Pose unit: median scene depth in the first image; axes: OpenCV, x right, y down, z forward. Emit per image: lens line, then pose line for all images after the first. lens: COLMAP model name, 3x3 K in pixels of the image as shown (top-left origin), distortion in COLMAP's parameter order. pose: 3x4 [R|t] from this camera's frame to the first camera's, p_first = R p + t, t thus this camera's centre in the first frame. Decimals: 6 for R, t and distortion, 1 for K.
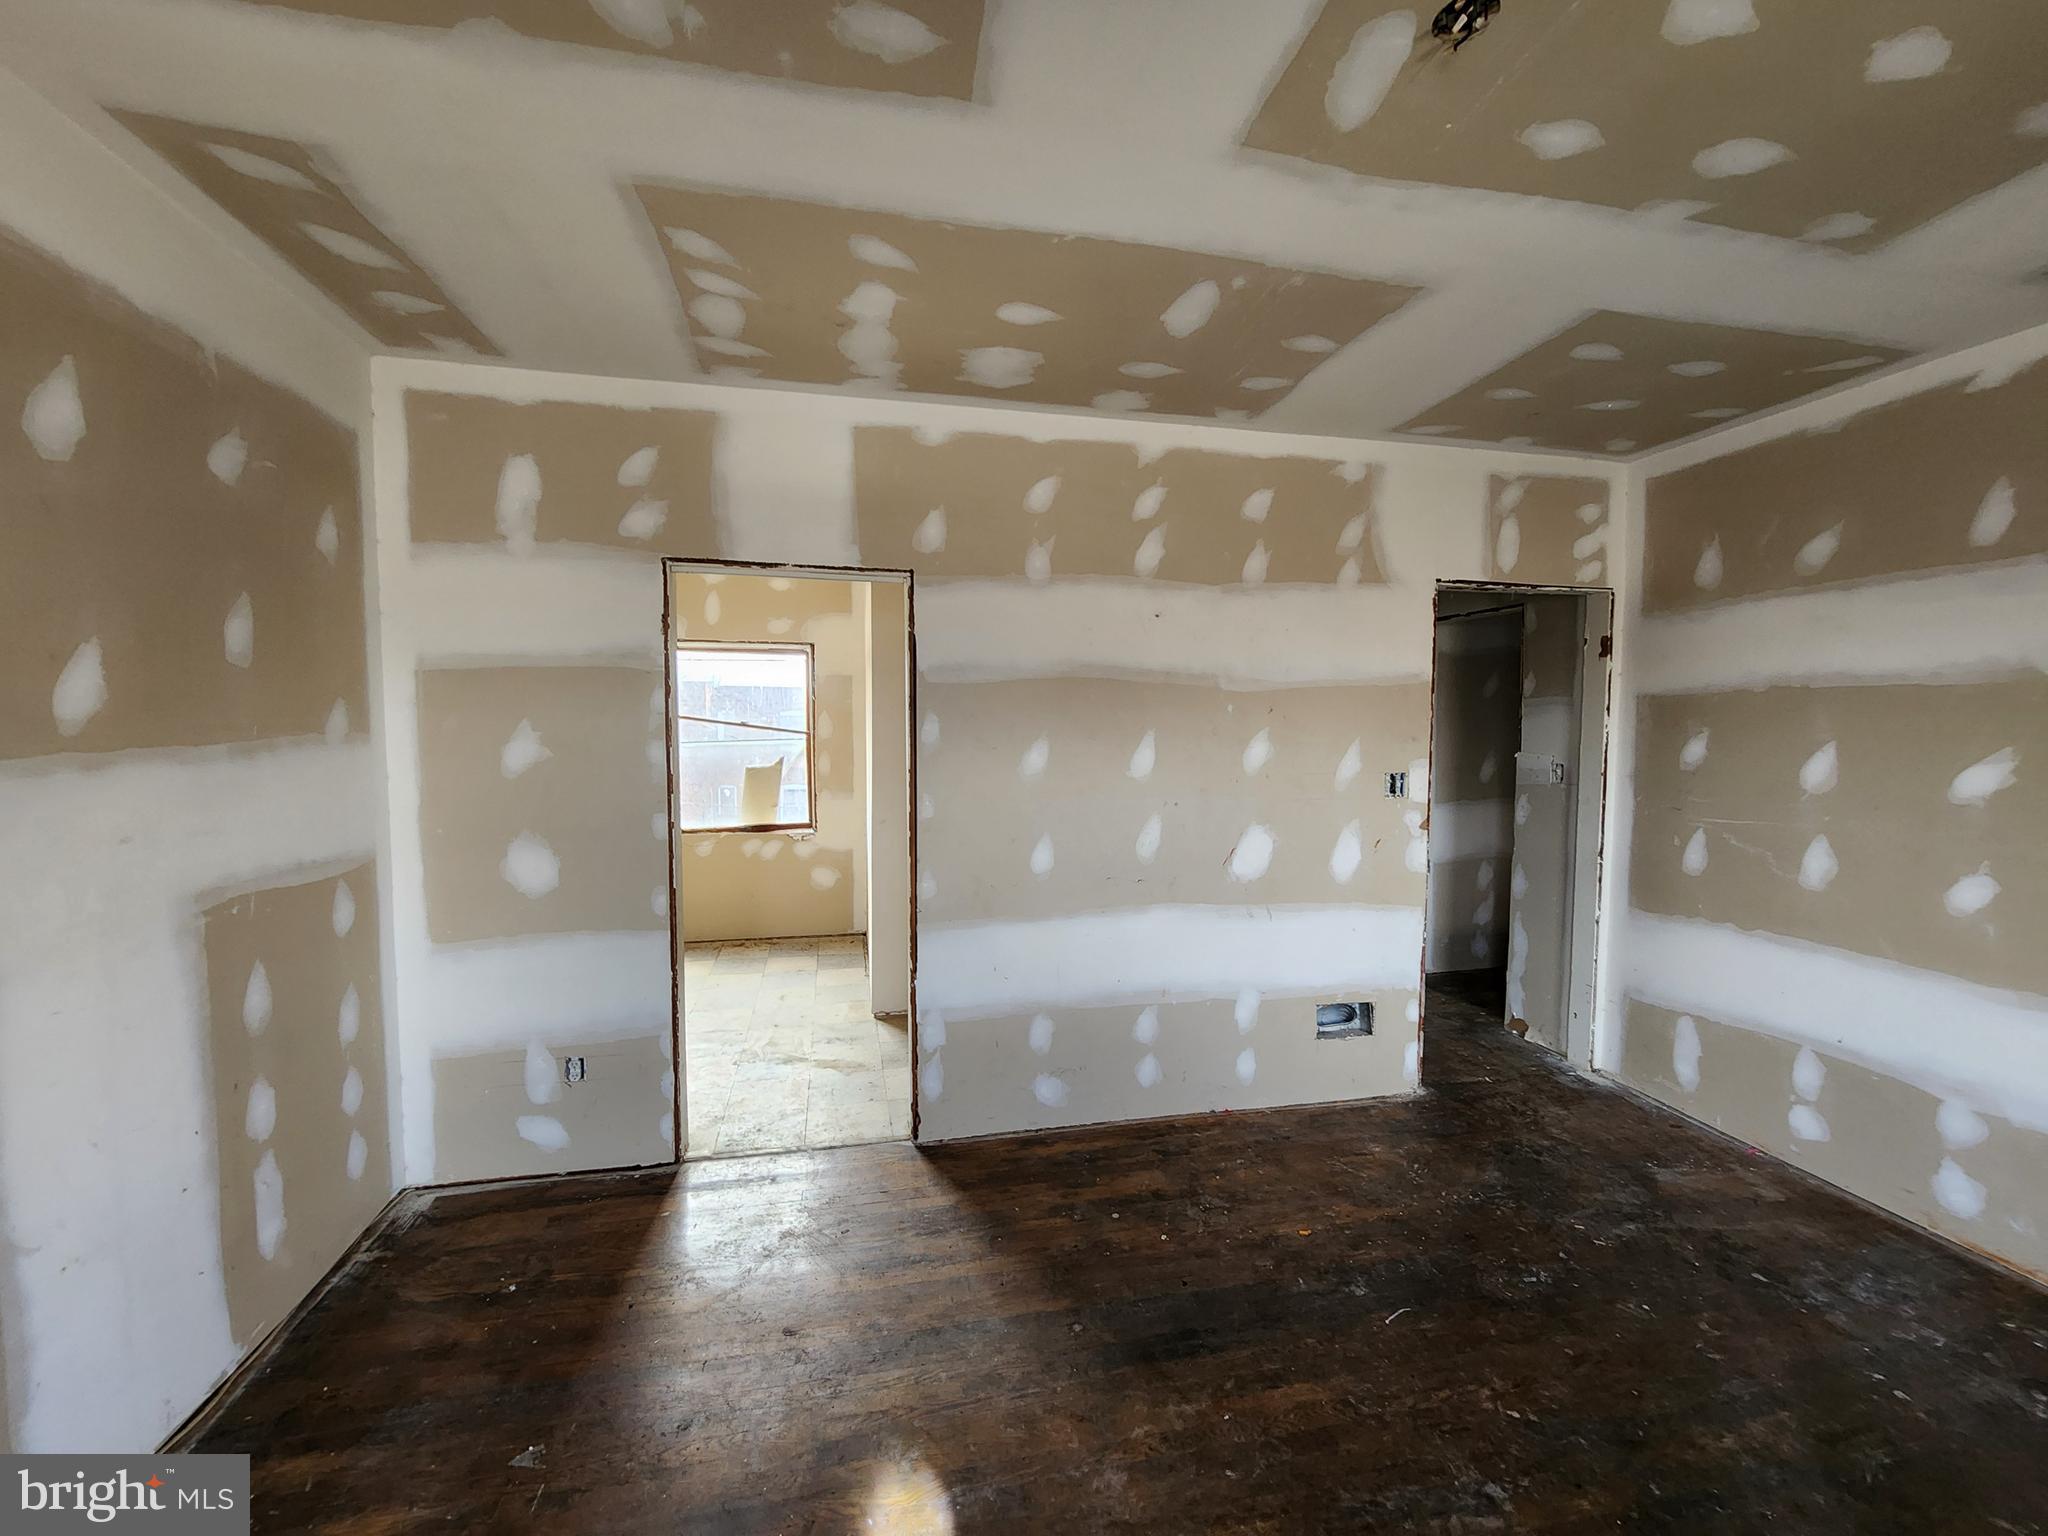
lens RADIAL K [[839.9, 0, 1037.6], [0, 839.9, 769.6], [0, 0, 1]] dist [0.003680, -0.000401]
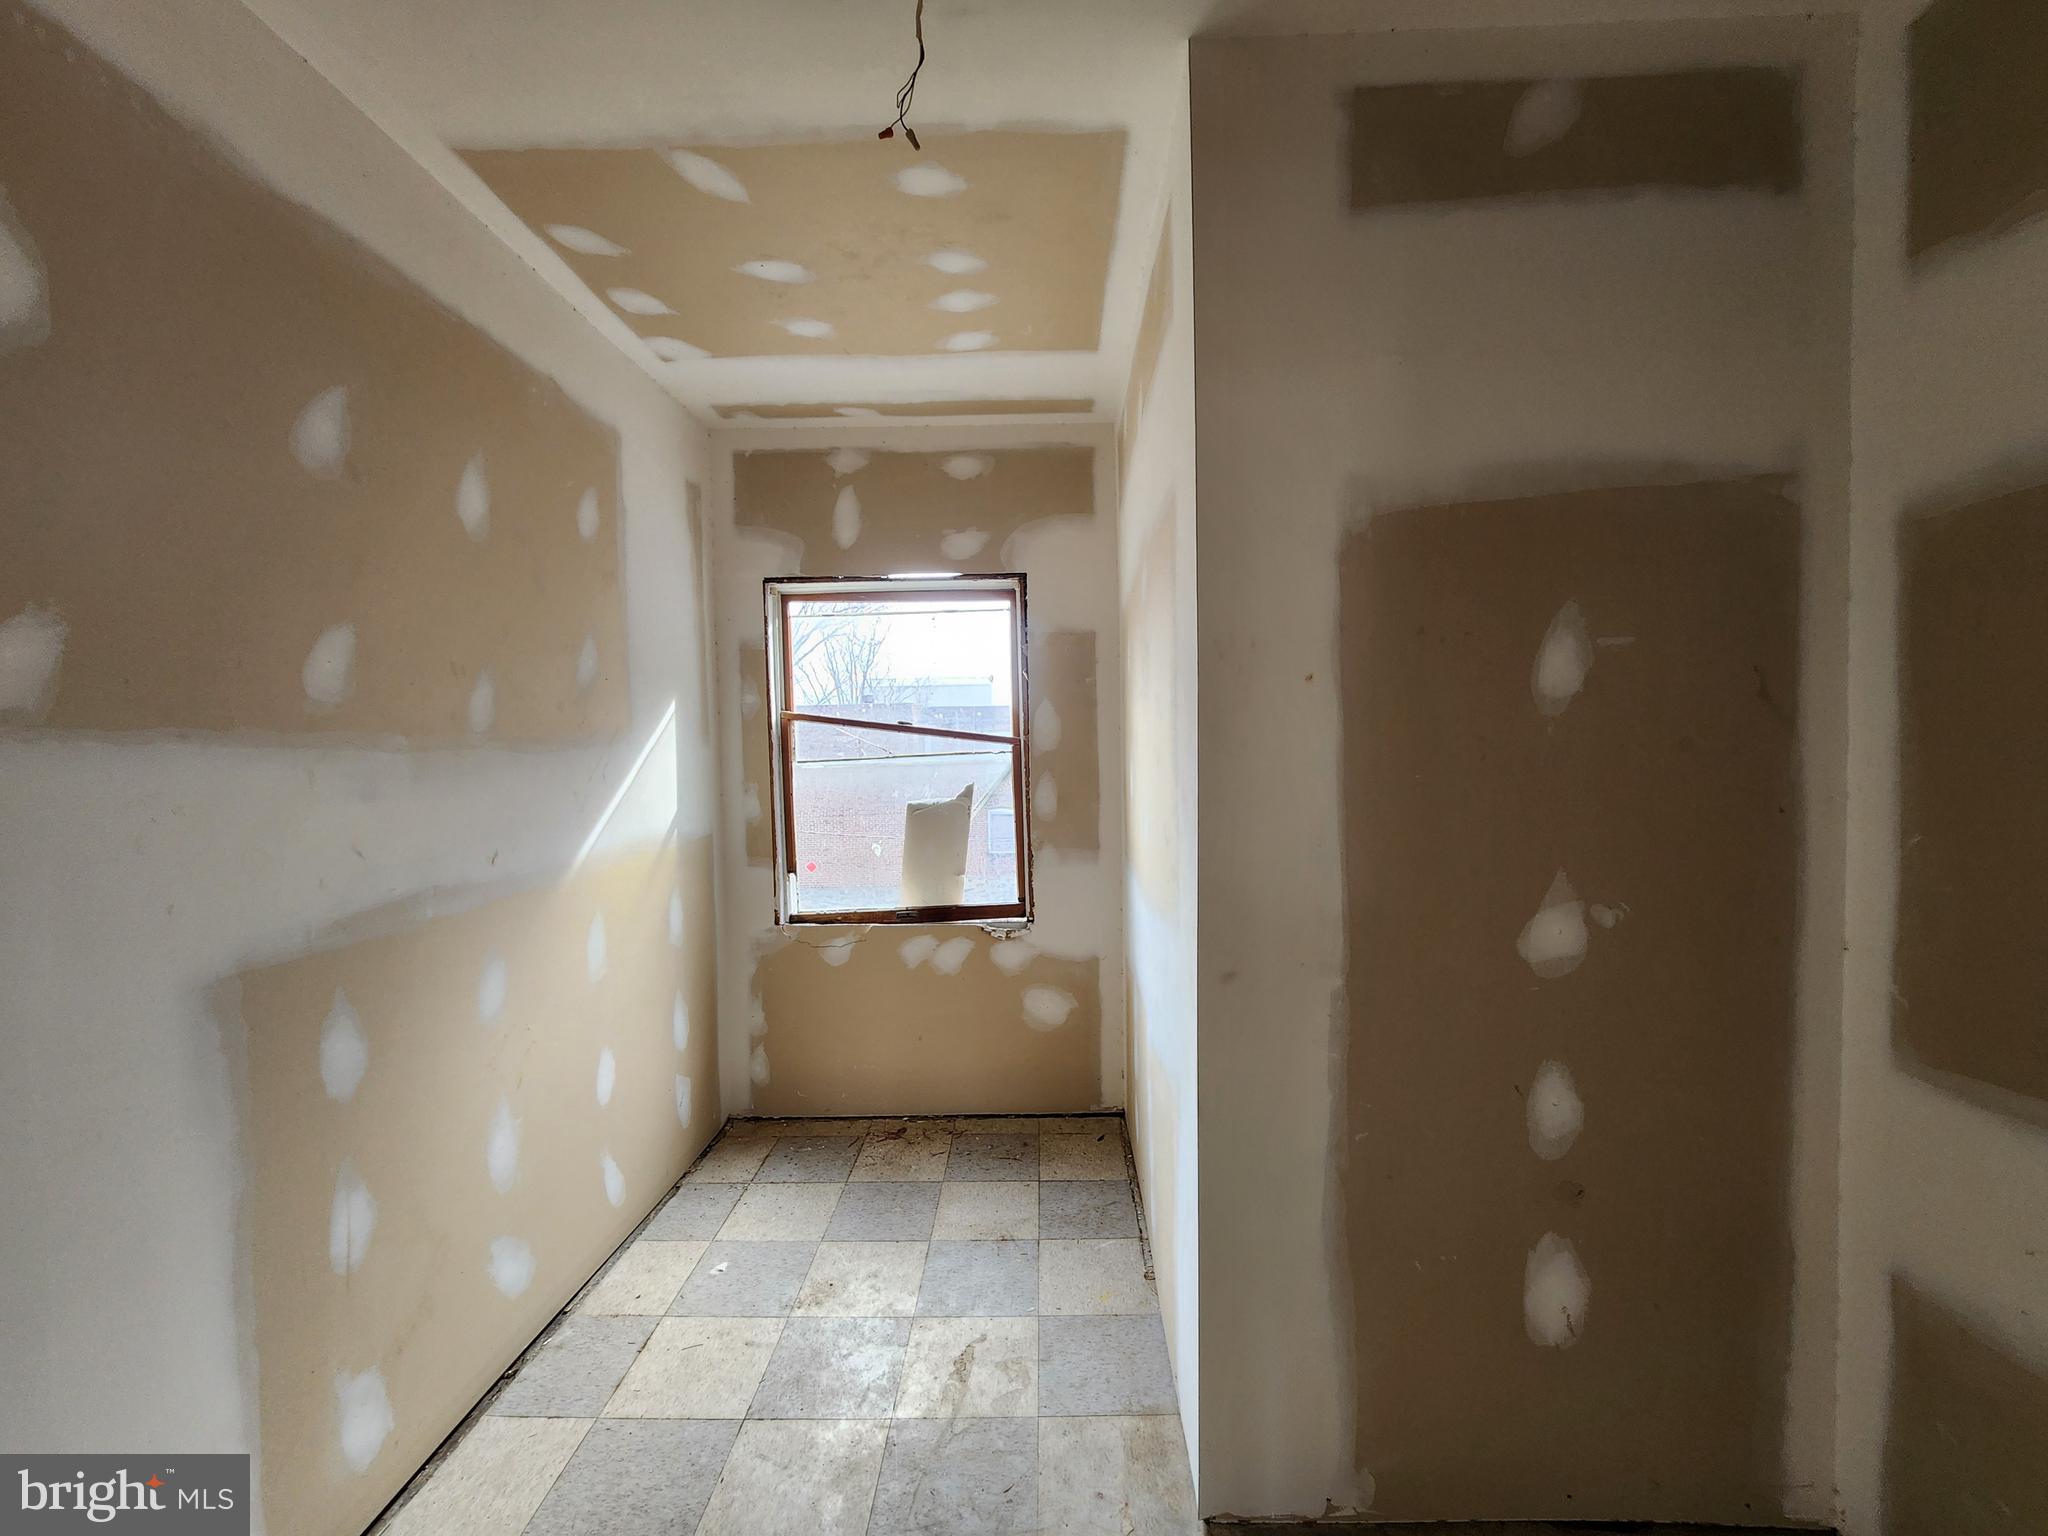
lens RADIAL K [[839.9, 0, 1037.6], [0, 839.9, 769.6], [0, 0, 1]] dist [0.003680, -0.000401]
pose [[0.971258, -0.013177, -0.237666, -0.132726], [0.009793, 0.999833, -0.015415, -0.016244], [0.237829, 0.012645, 0.971225, 0.483685]]
